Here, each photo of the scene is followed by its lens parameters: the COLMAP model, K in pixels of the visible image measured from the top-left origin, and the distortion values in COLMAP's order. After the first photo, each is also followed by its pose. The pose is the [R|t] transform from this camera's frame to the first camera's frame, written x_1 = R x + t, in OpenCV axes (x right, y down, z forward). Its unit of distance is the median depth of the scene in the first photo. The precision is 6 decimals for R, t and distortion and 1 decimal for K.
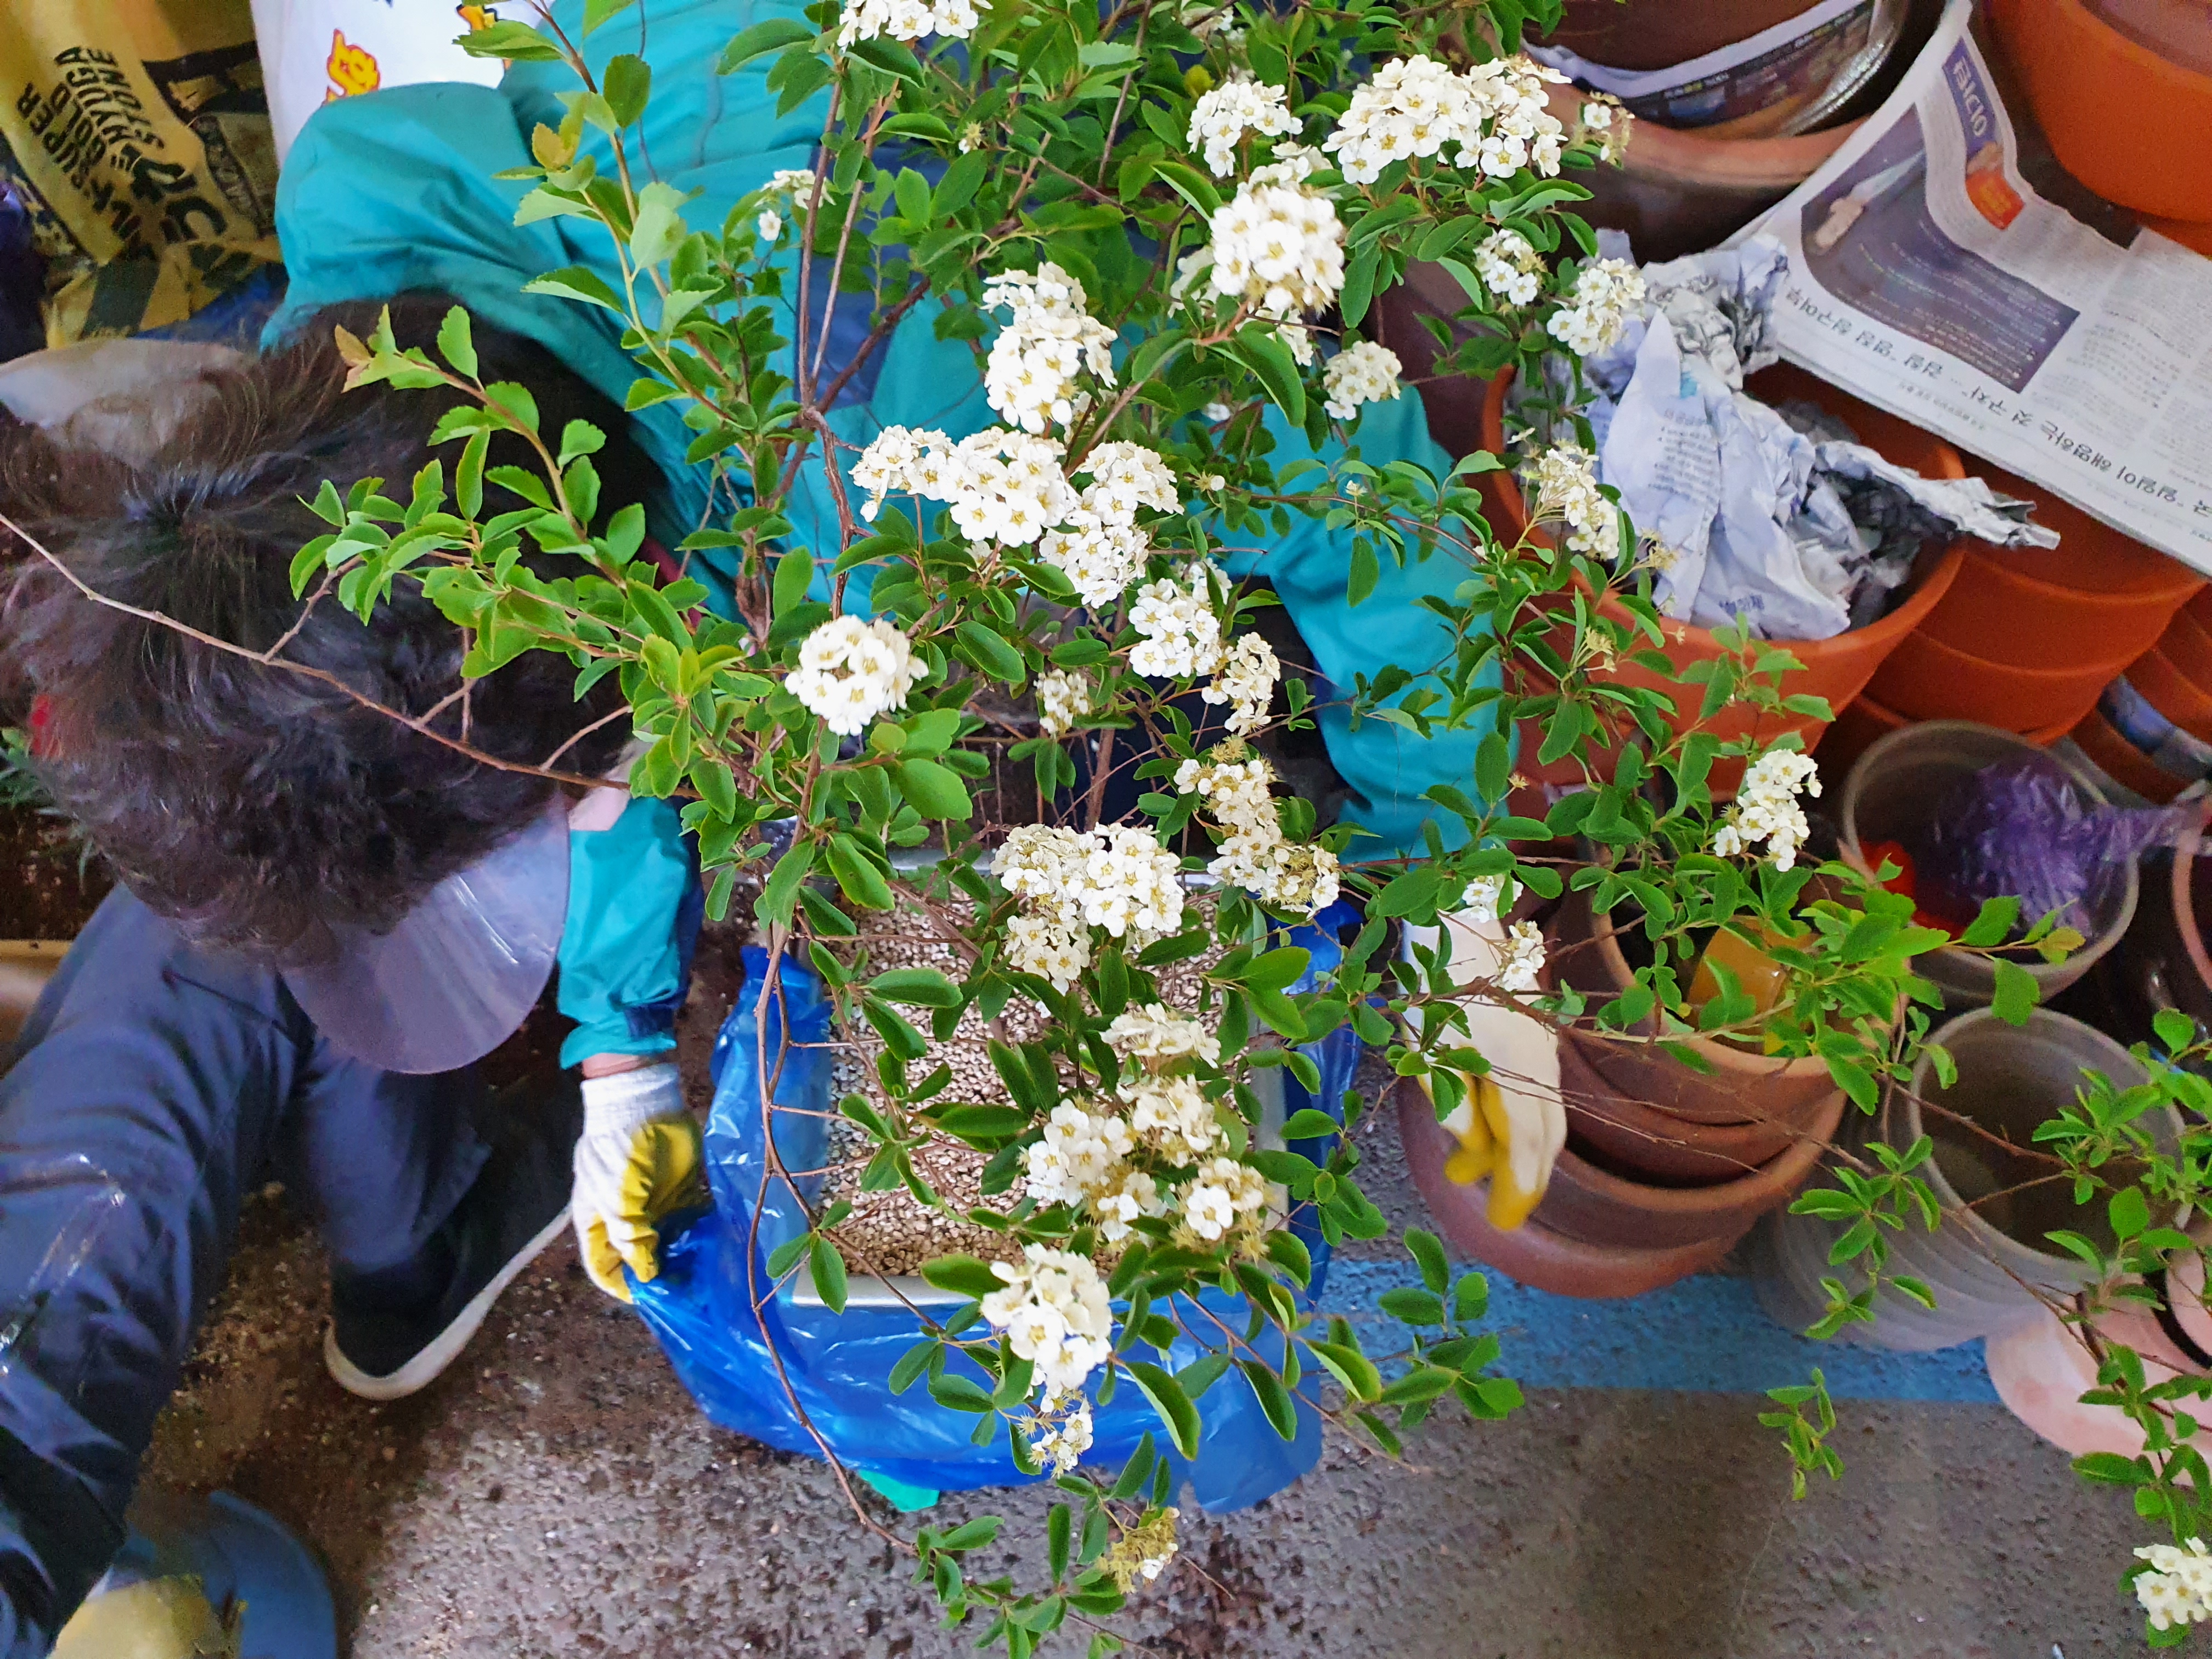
lens RADIAL K [[1701.4, 0, 1097.6], [0, 1701.4, 799.6], [0, 0, 1]] dist [0.045886, -0.053874]
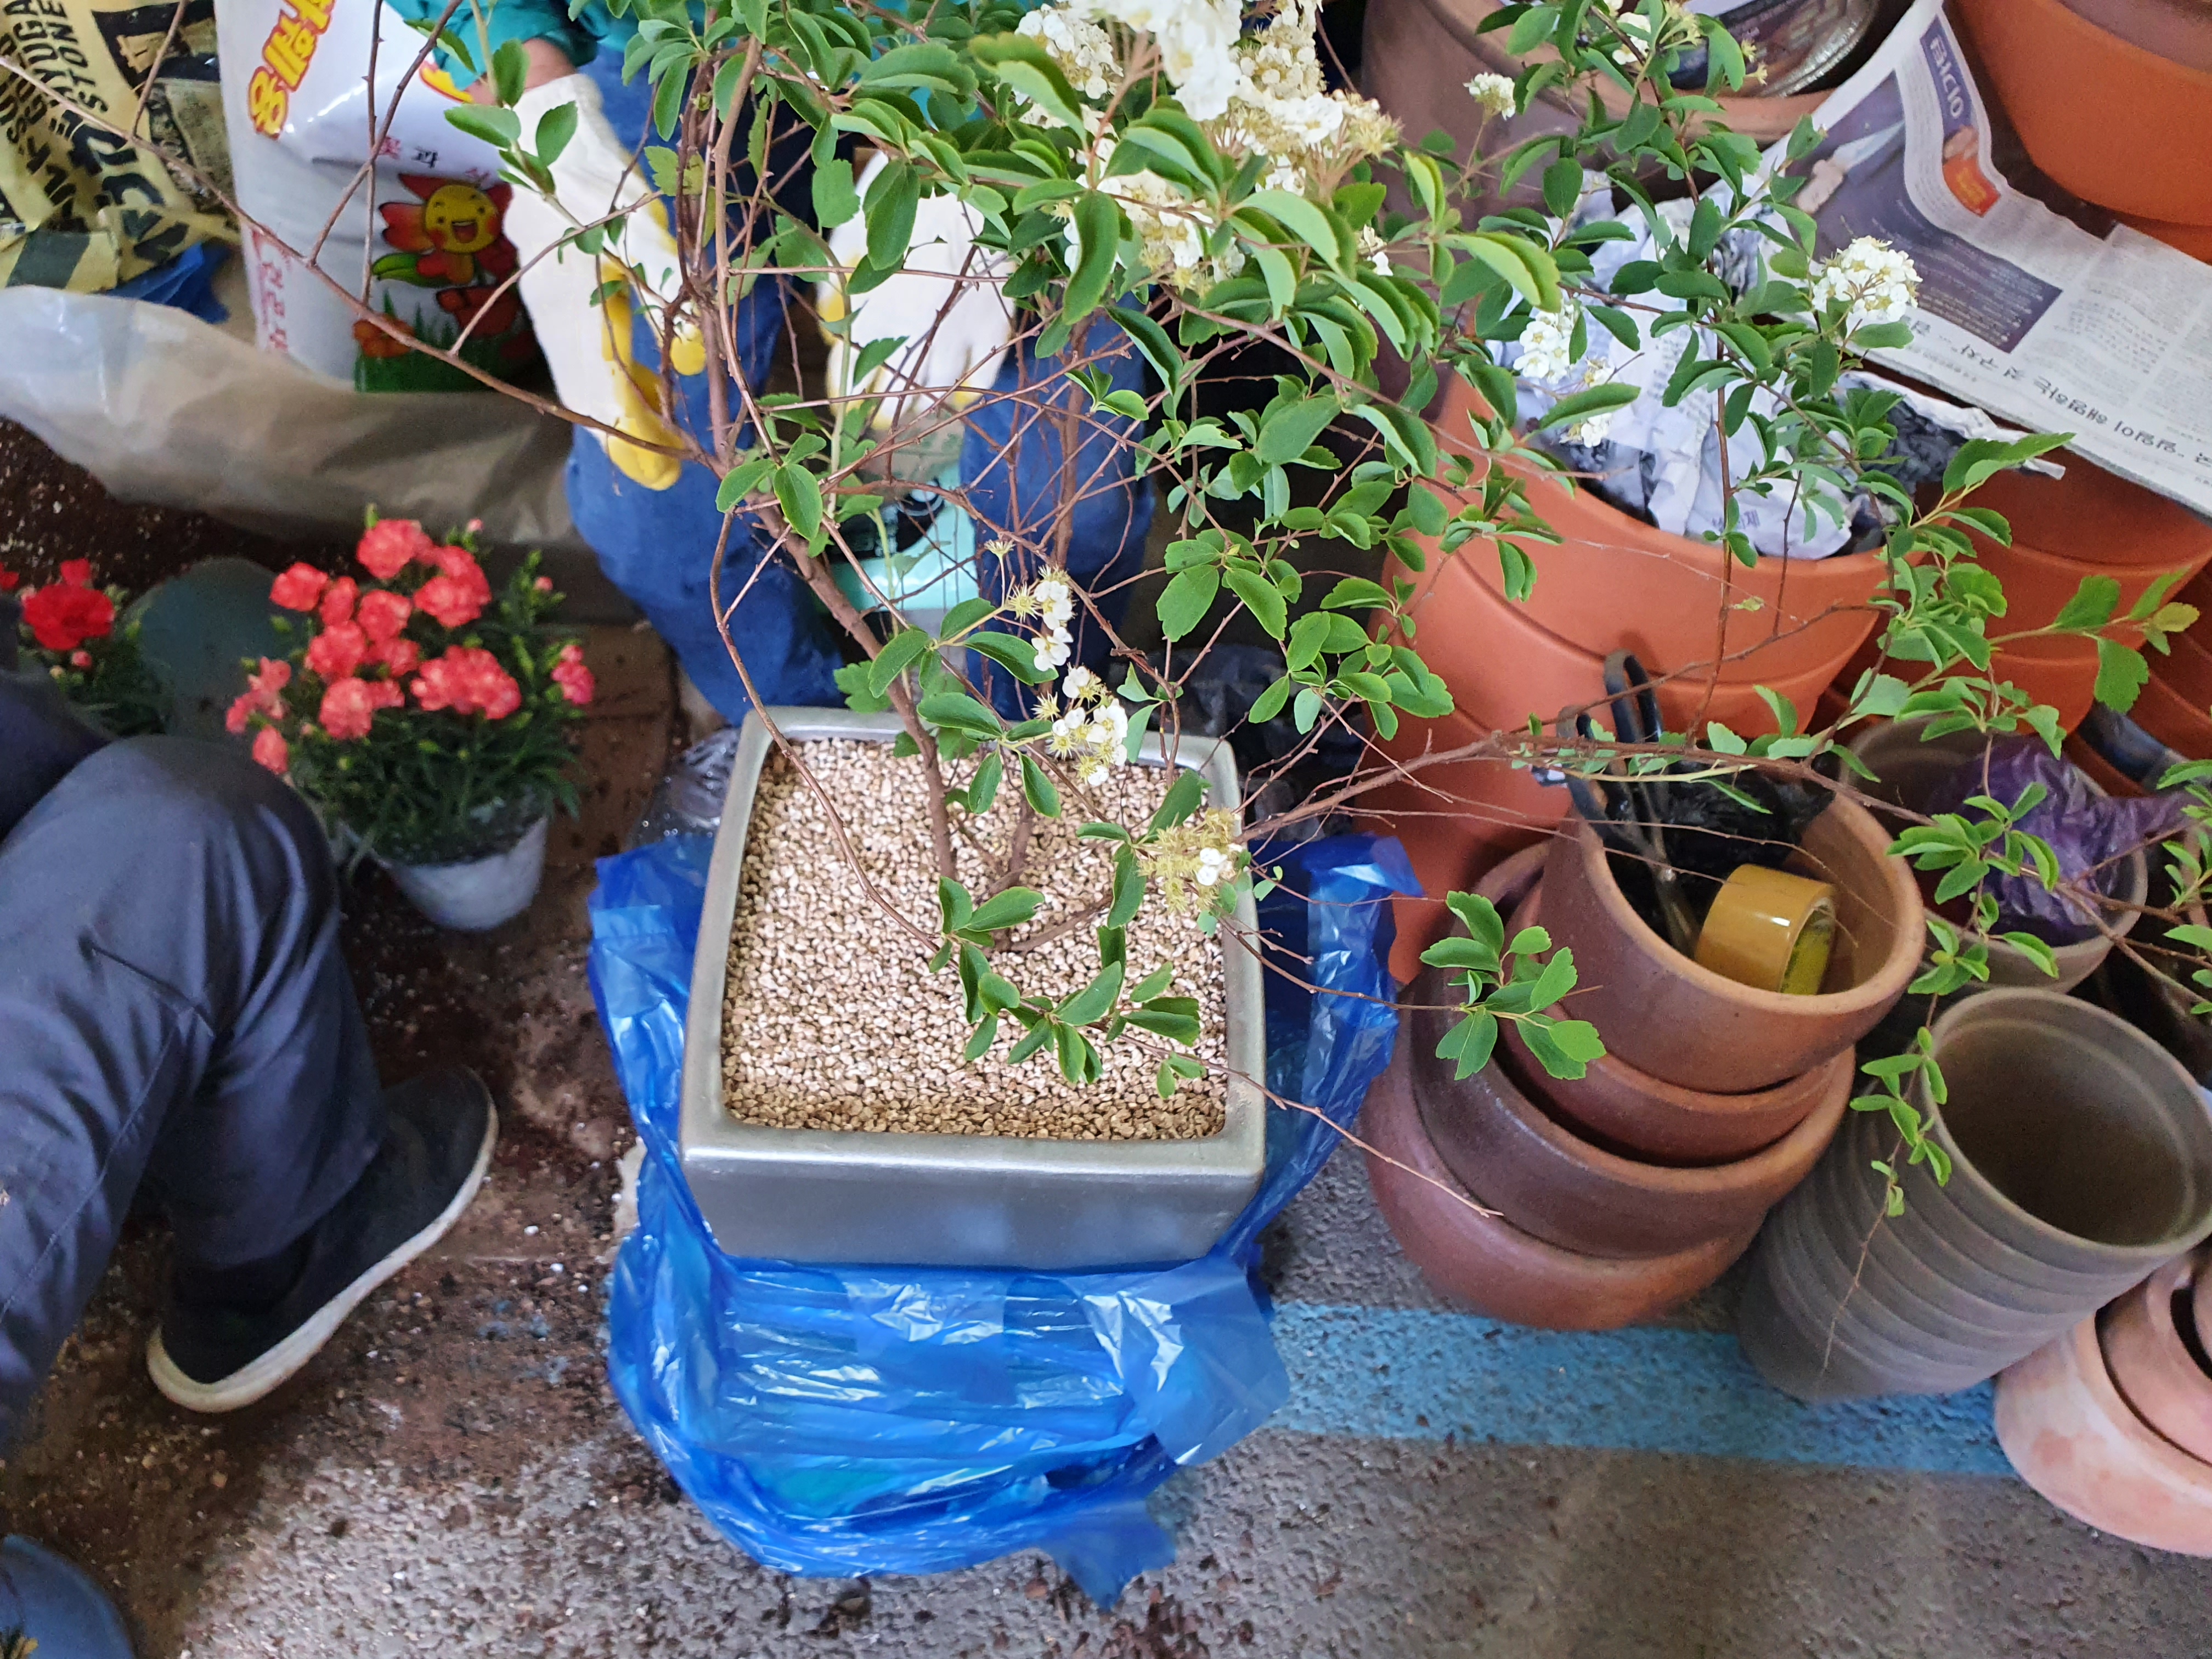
lens RADIAL K [[1669.9, 0, 1061.2], [0, 1669.9, 948.0], [0, 0, 1]] dist [0.049847, -0.052652]
pose [[0.999034, 0.032308, 0.029781, -0.016857], [-0.028389, 0.991909, -0.123736, 0.206185], [-0.033538, 0.122771, 0.991868, 0.095304]]
